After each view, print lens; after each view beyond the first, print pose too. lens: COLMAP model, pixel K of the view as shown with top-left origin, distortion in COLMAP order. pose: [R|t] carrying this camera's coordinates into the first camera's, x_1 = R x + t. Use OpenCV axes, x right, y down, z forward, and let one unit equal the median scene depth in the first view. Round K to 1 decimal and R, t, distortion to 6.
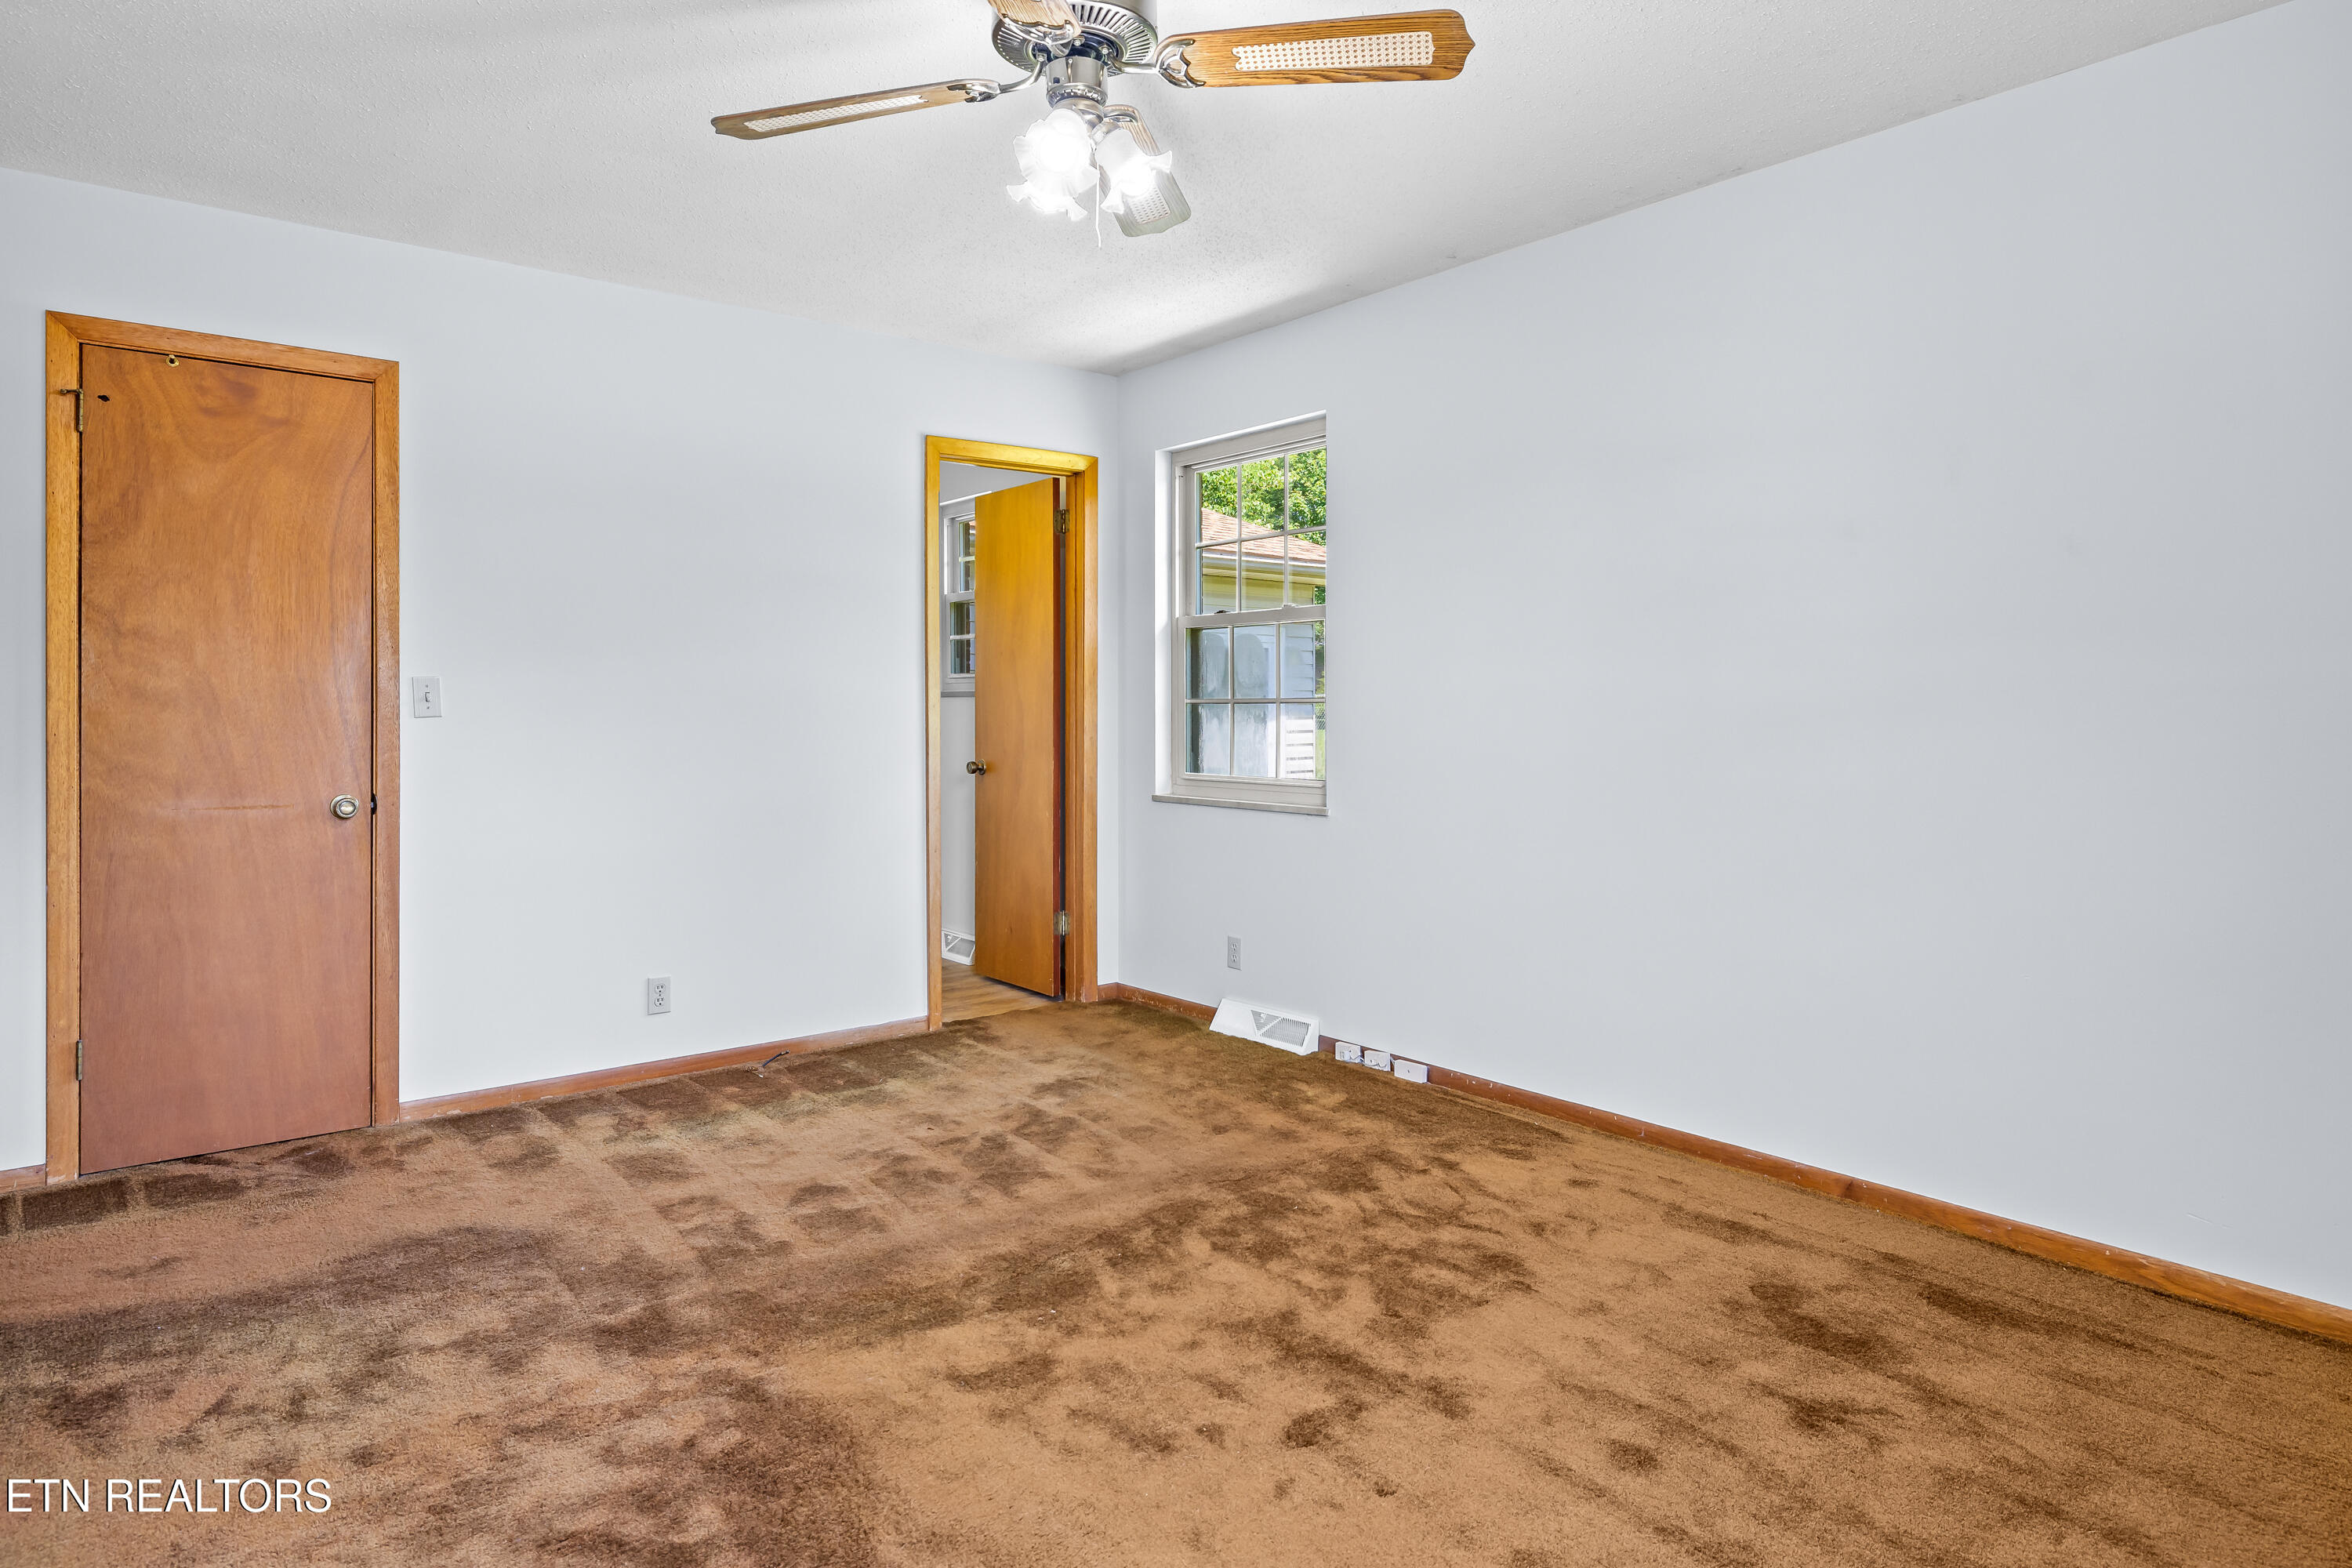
lens RADIAL K [[1316.5, 0, 1173.6], [0, 1316.5, 780.5], [0, 0, 1]] dist [-0.008256, -0.001210]
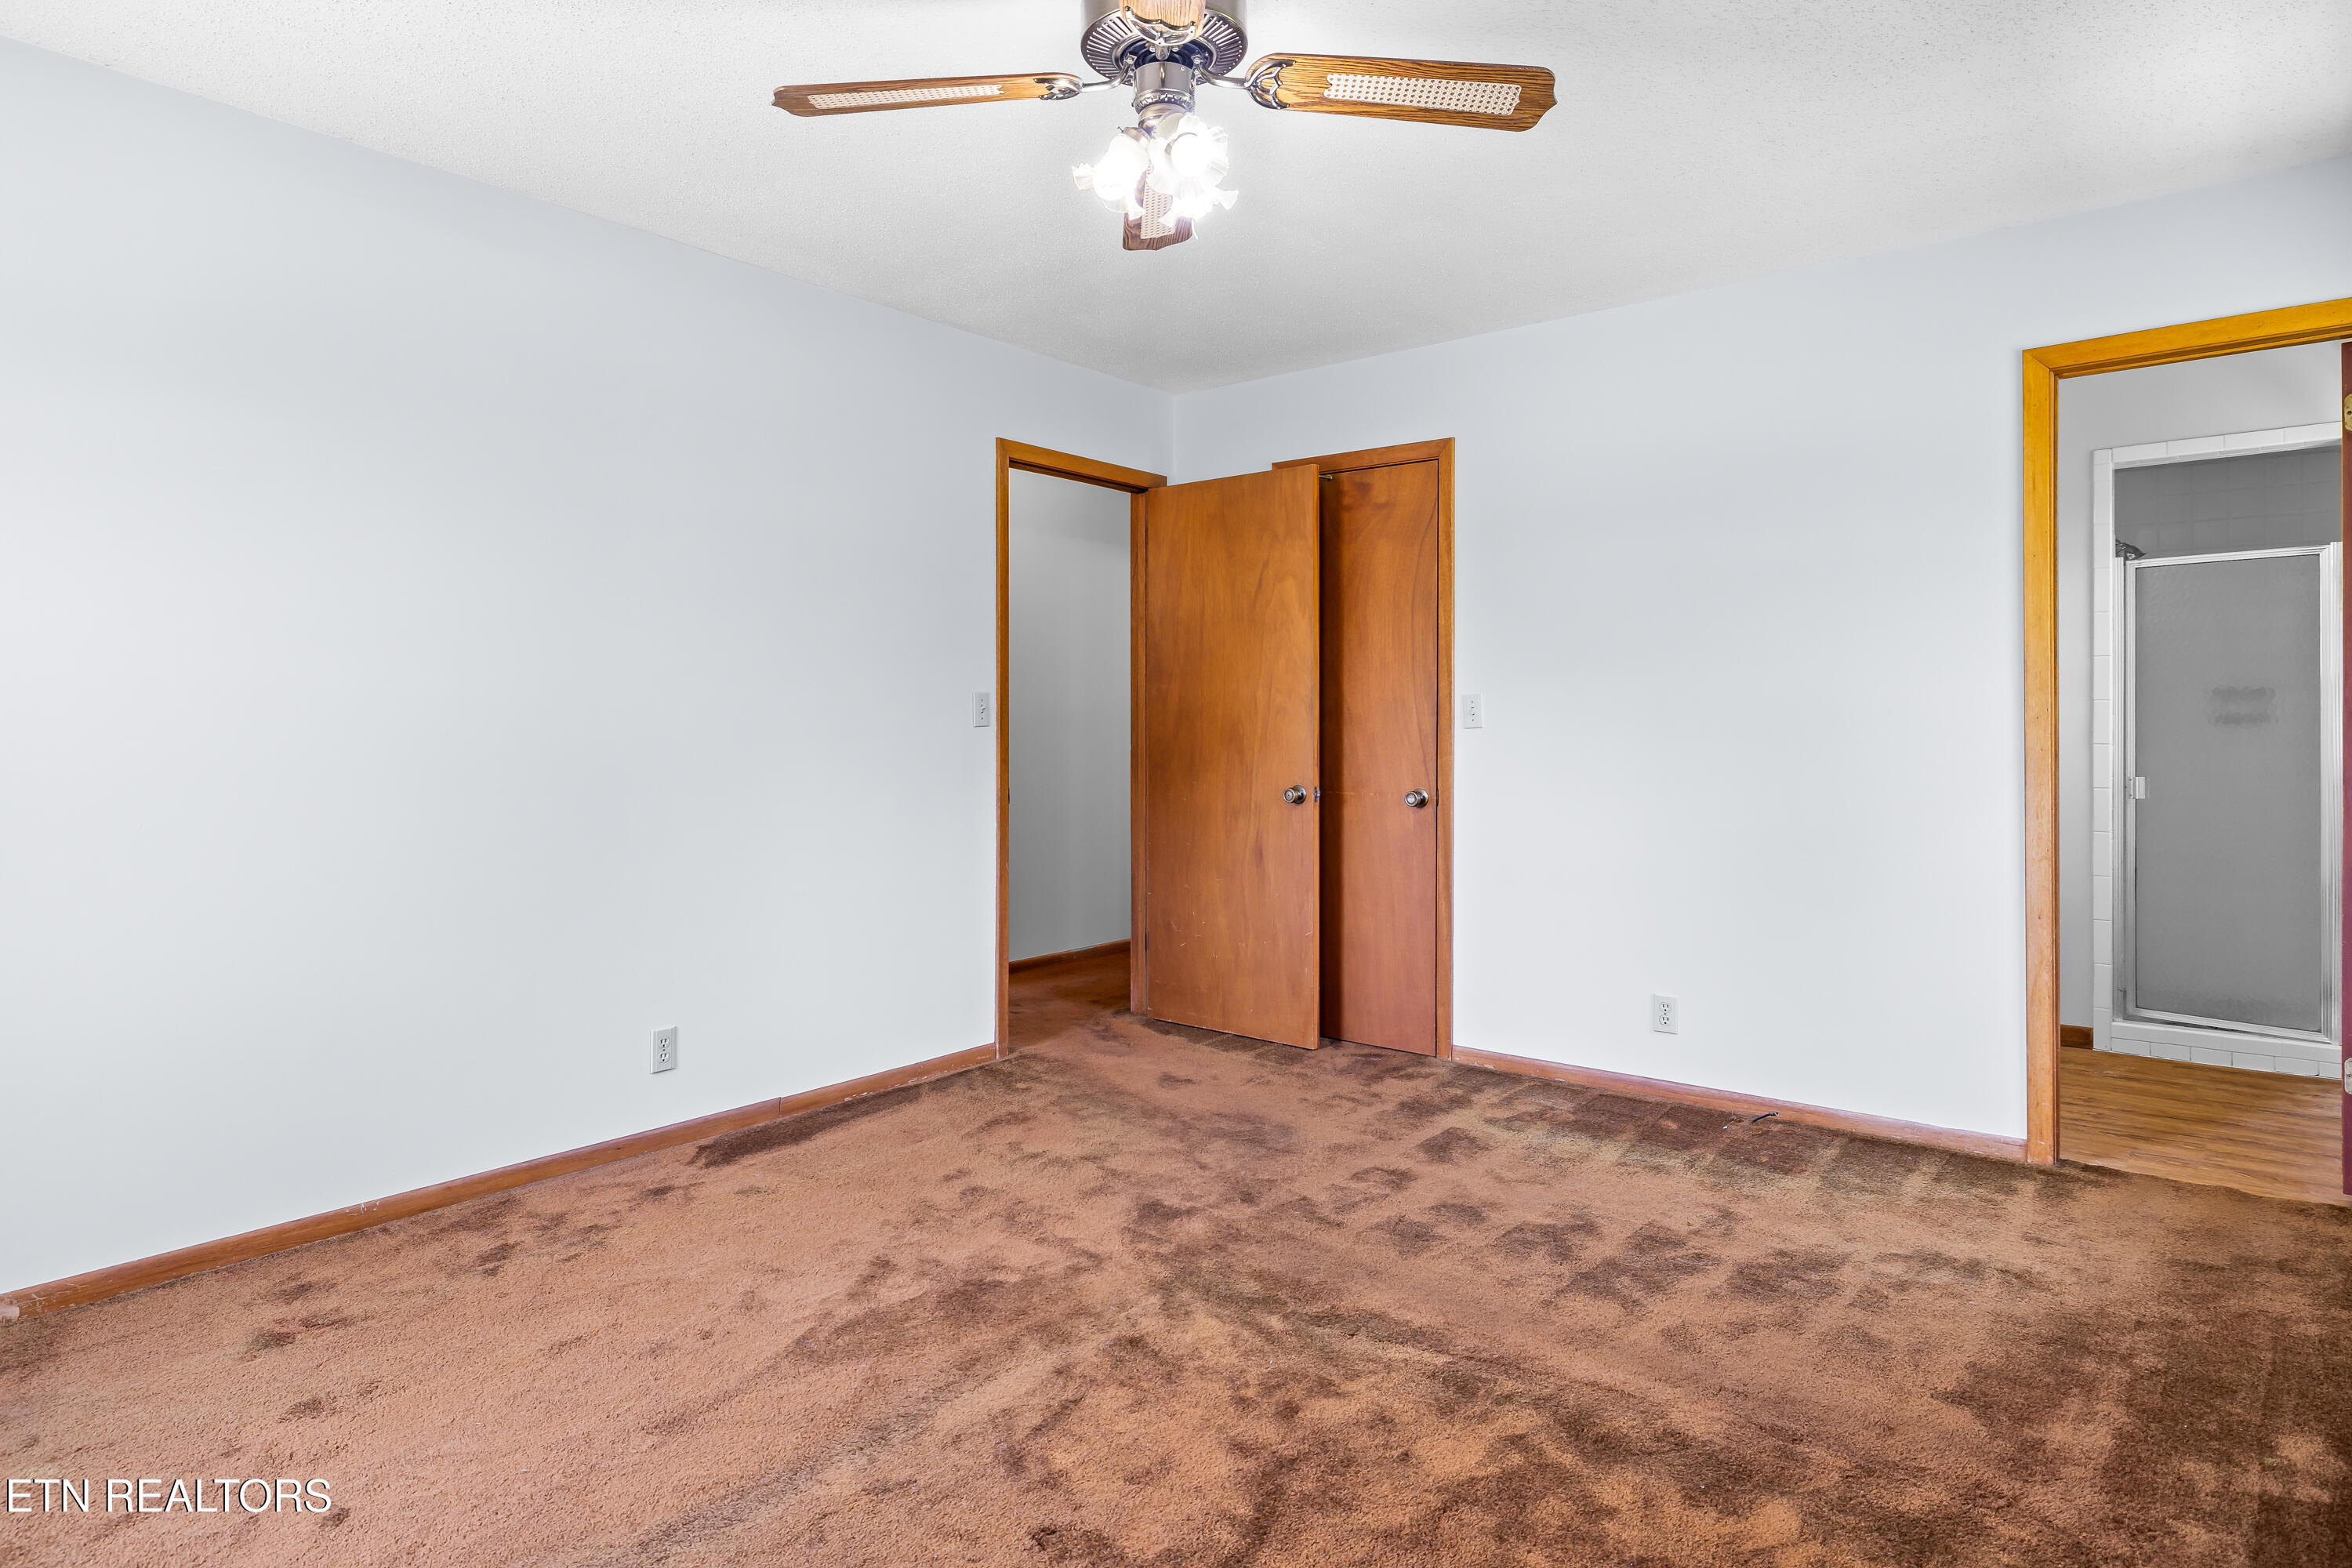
lens RADIAL K [[1316.5, 0, 1176.1], [0, 1316.5, 743.5], [0, 0, 1]] dist [-0.008256, -0.001210]
pose [[0.208795, 0.014306, -0.977855, 0.596431], [-0.055143, 0.998474, 0.002833, -0.023998], [0.976403, 0.053331, 0.209266, 0.534297]]
